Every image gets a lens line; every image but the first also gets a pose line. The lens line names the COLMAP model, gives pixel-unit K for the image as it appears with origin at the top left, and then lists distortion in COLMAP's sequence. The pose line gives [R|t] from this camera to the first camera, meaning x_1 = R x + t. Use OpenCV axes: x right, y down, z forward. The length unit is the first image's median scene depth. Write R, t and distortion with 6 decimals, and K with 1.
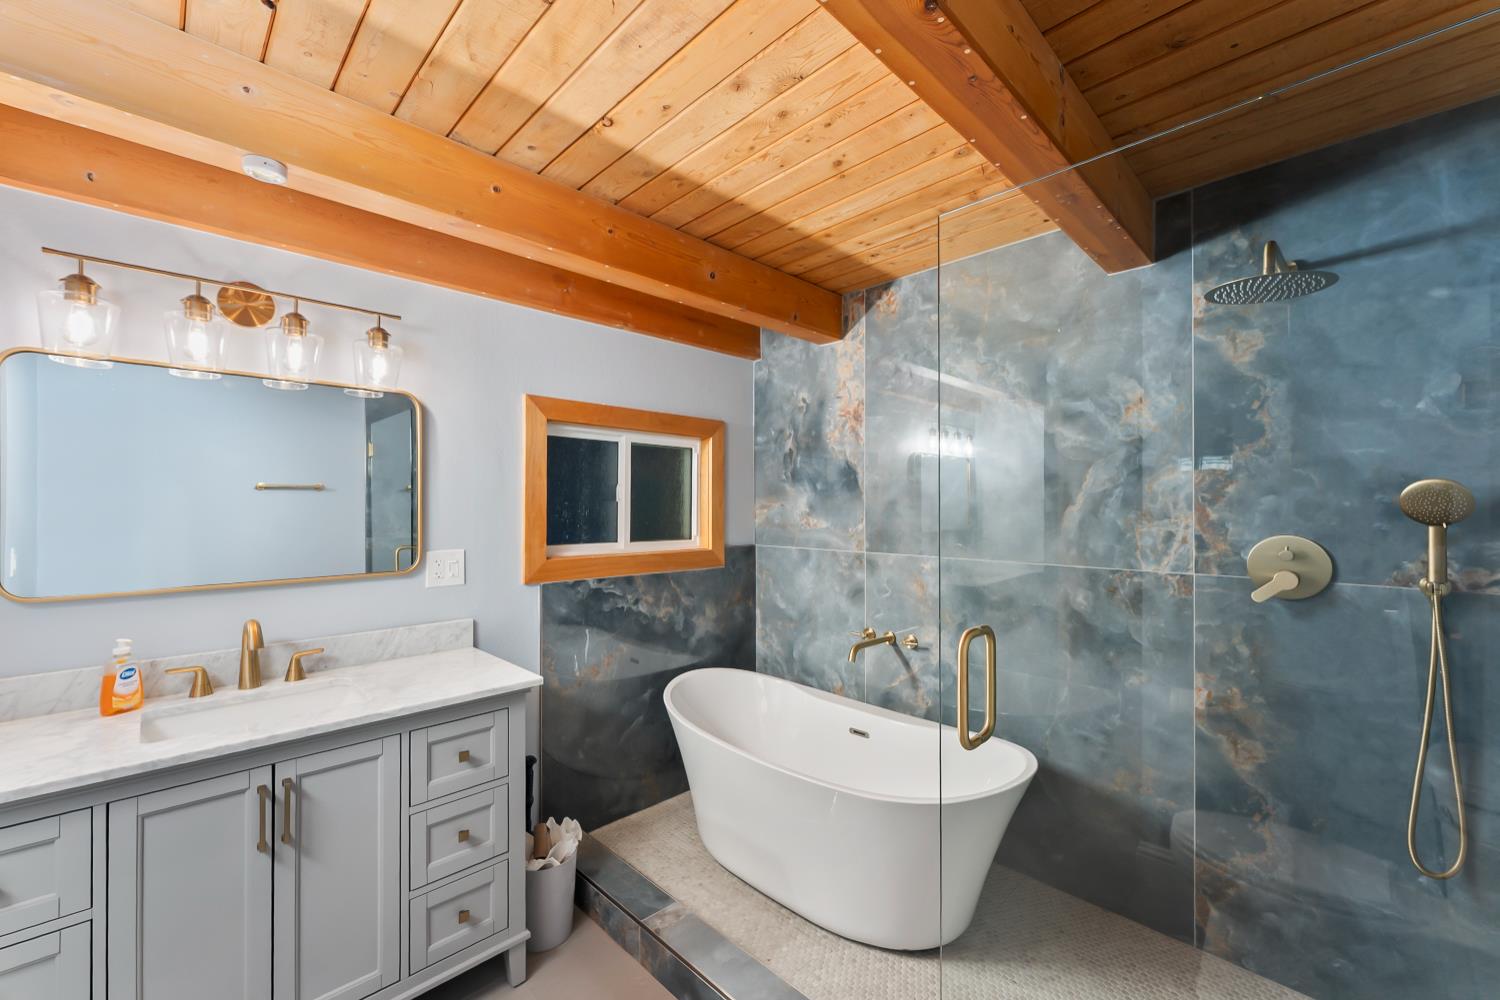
lens RADIAL K [[601.3, 0, 751.0], [0, 601.3, 502.7], [0, 0, 1]] dist [0.003821, -0.000186]
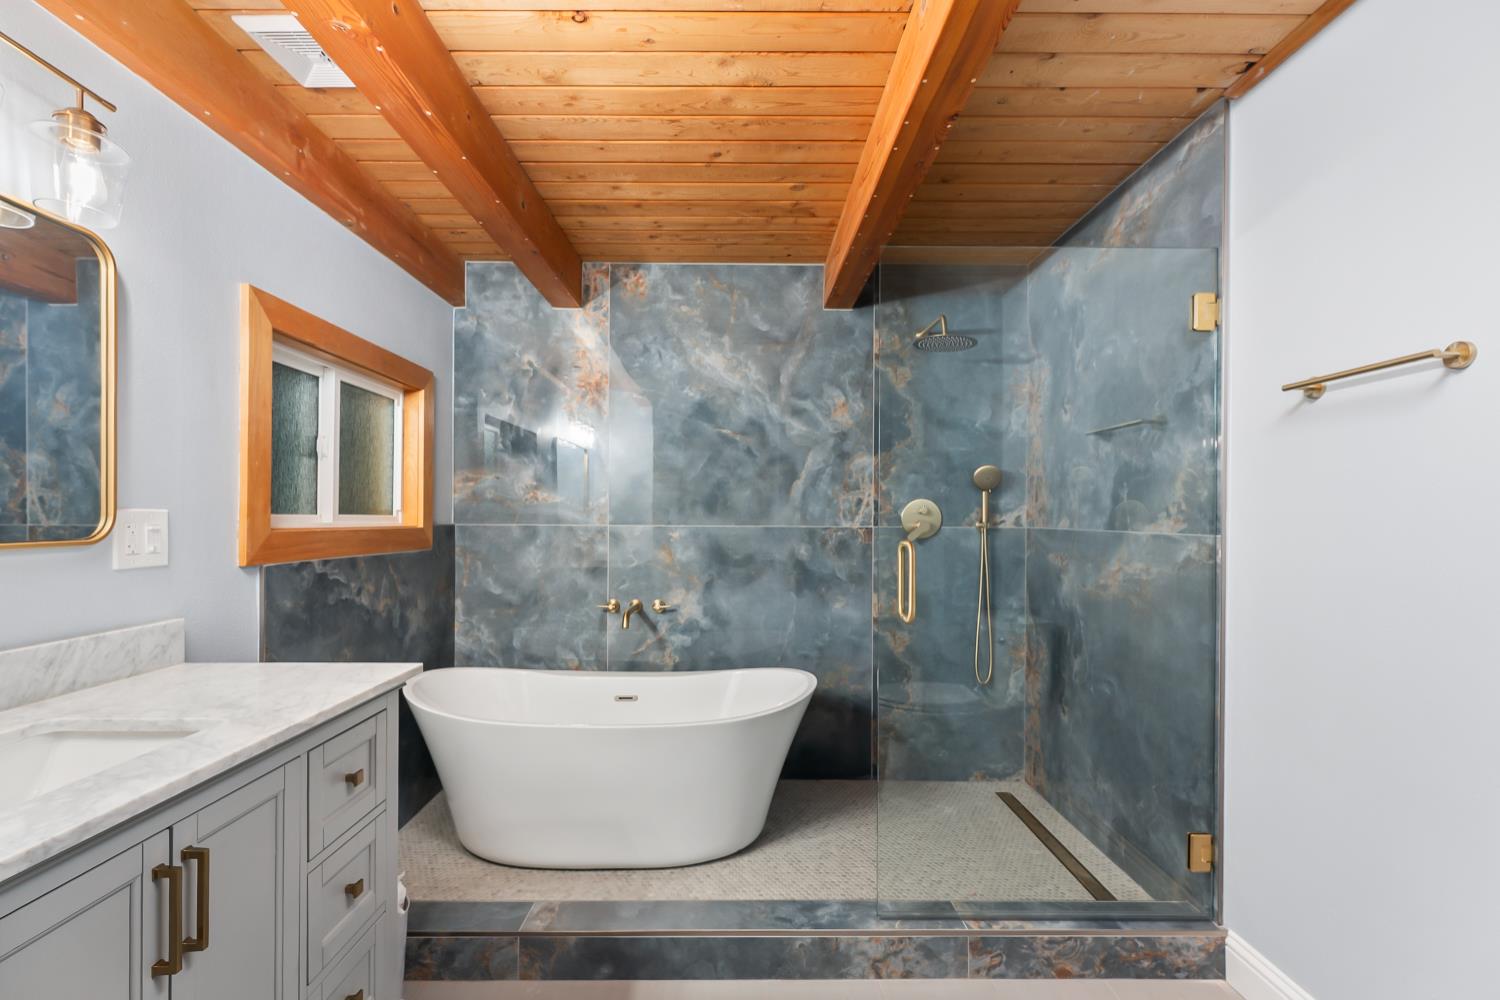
lens RADIAL K [[645.2, 0, 751.6], [0, 645.2, 511.5], [0, 0, 1]] dist [0.016484, -0.000536]
pose [[0.702850, 0.006125, 0.711311, -0.493247], [-0.008350, 0.999965, -0.000359, 0.069529], [-0.711289, -0.005687, 0.702877, 0.084408]]
